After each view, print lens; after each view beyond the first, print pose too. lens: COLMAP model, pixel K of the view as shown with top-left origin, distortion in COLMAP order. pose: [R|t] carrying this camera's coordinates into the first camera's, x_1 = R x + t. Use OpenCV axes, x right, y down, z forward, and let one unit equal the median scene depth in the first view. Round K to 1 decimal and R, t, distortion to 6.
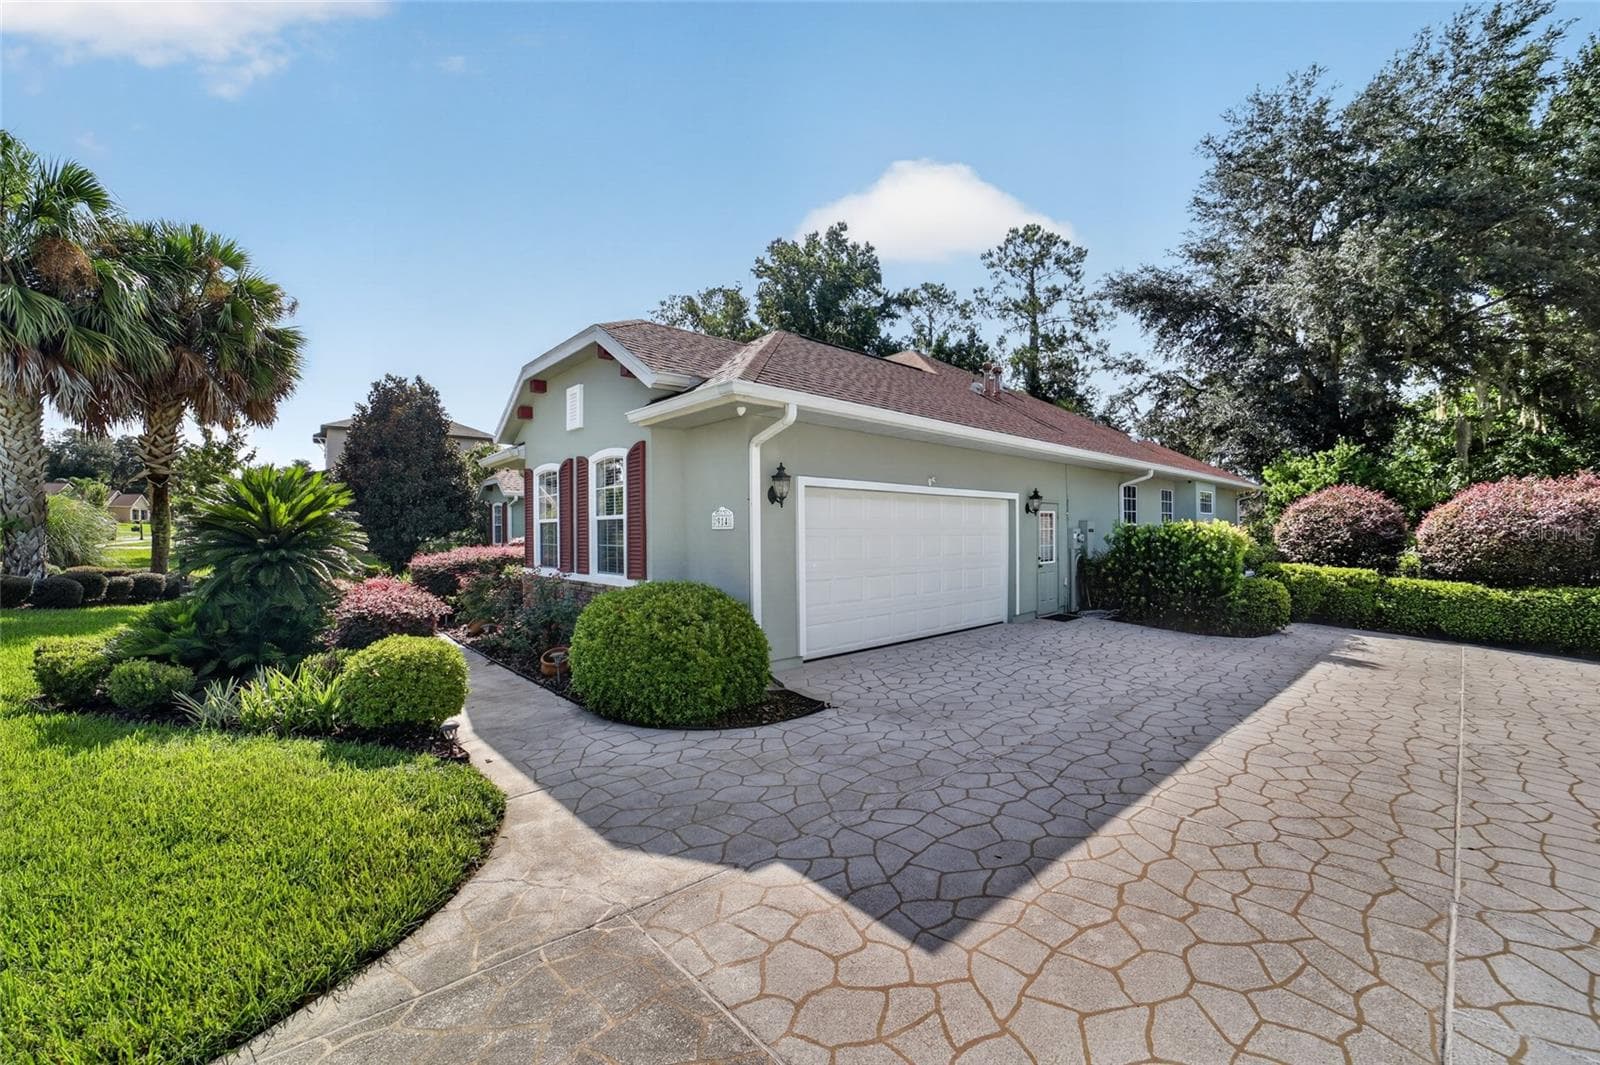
lens RADIAL K [[622.4, 0, 797.0], [0, 622.4, 532.2], [0, 0, 1]] dist [-0.057009, 0.018548]
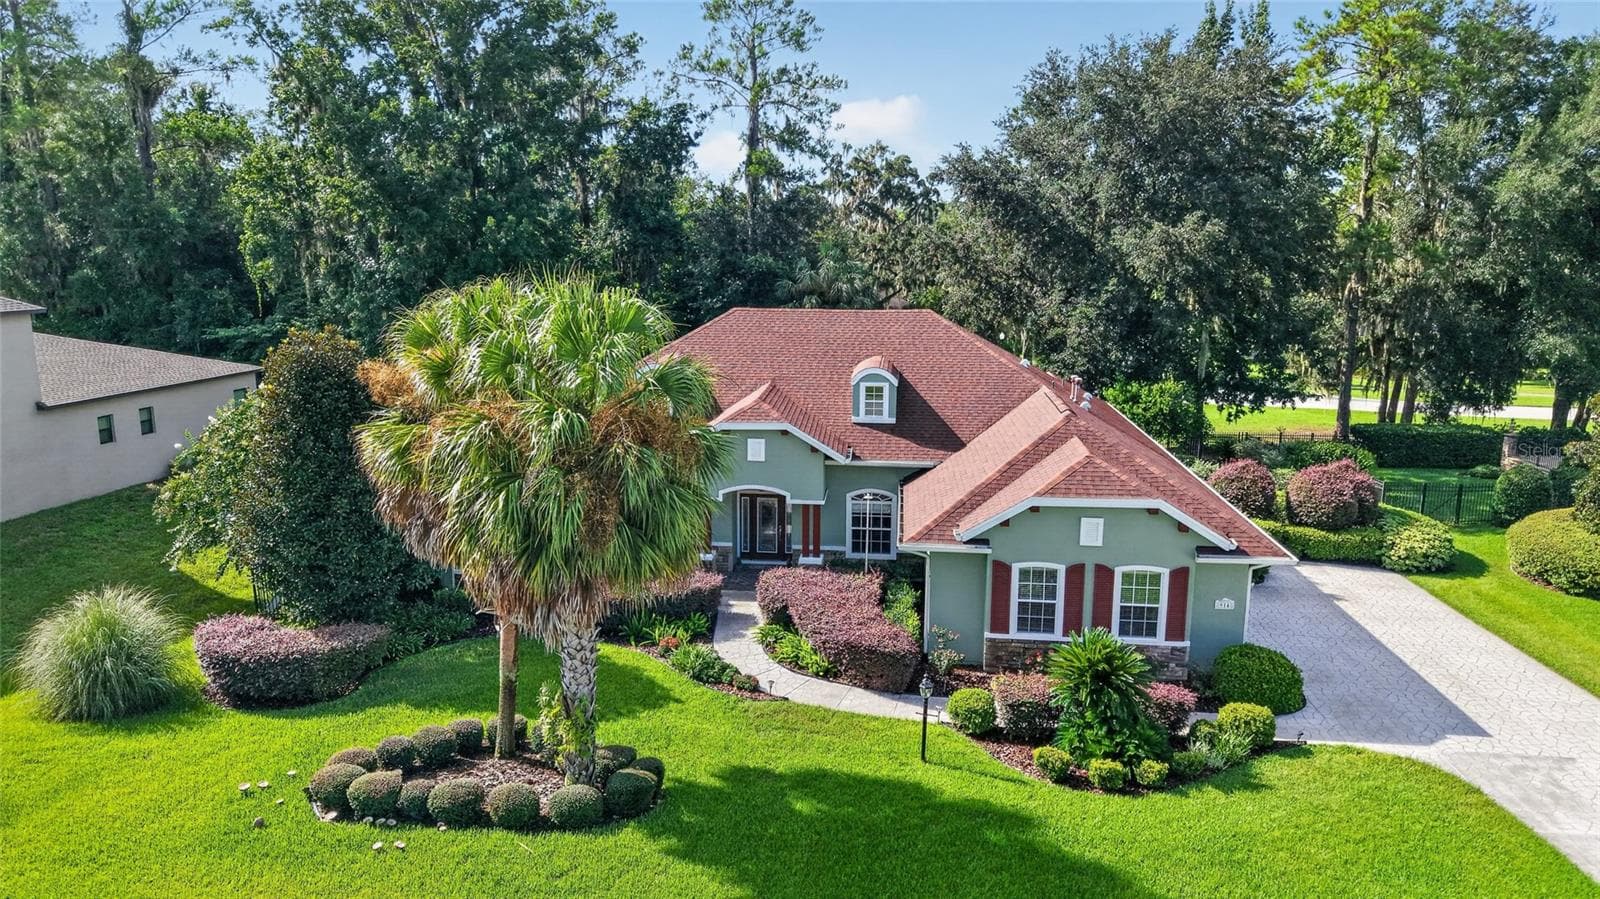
lens RADIAL K [[1071.3, 0, 800.0], [0, 1071.3, 449.5], [0, 0, 1]] dist [0.000838, -0.000575]
pose [[0.747040, -0.117824, 0.654254, -2.163229], [-0.009082, 0.982267, 0.187266, -0.741684], [-0.664717, -0.145837, 0.732723, -0.333464]]
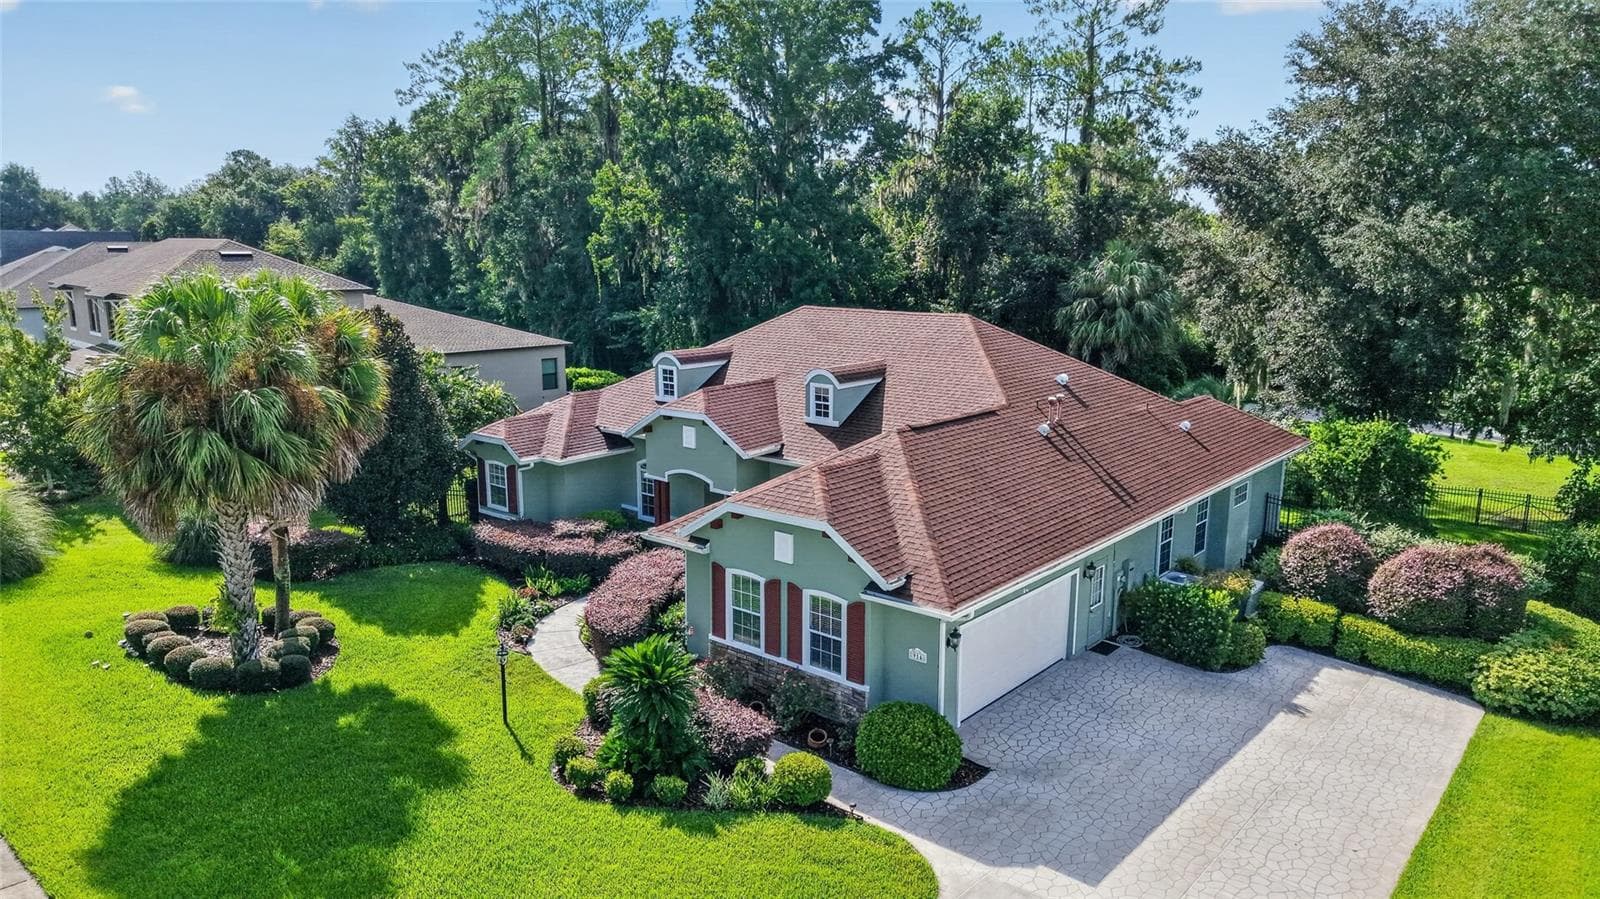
lens RADIAL K [[1067.9, 0, 800.0], [0, 1067.9, 449.5], [0, 0, 1]] dist [0.021446, -0.002294]
pose [[0.990901, -0.014799, 0.133778, -0.549536], [-0.011300, 0.981280, 0.192253, -0.756129], [-0.134119, -0.192015, 0.972184, -1.126526]]
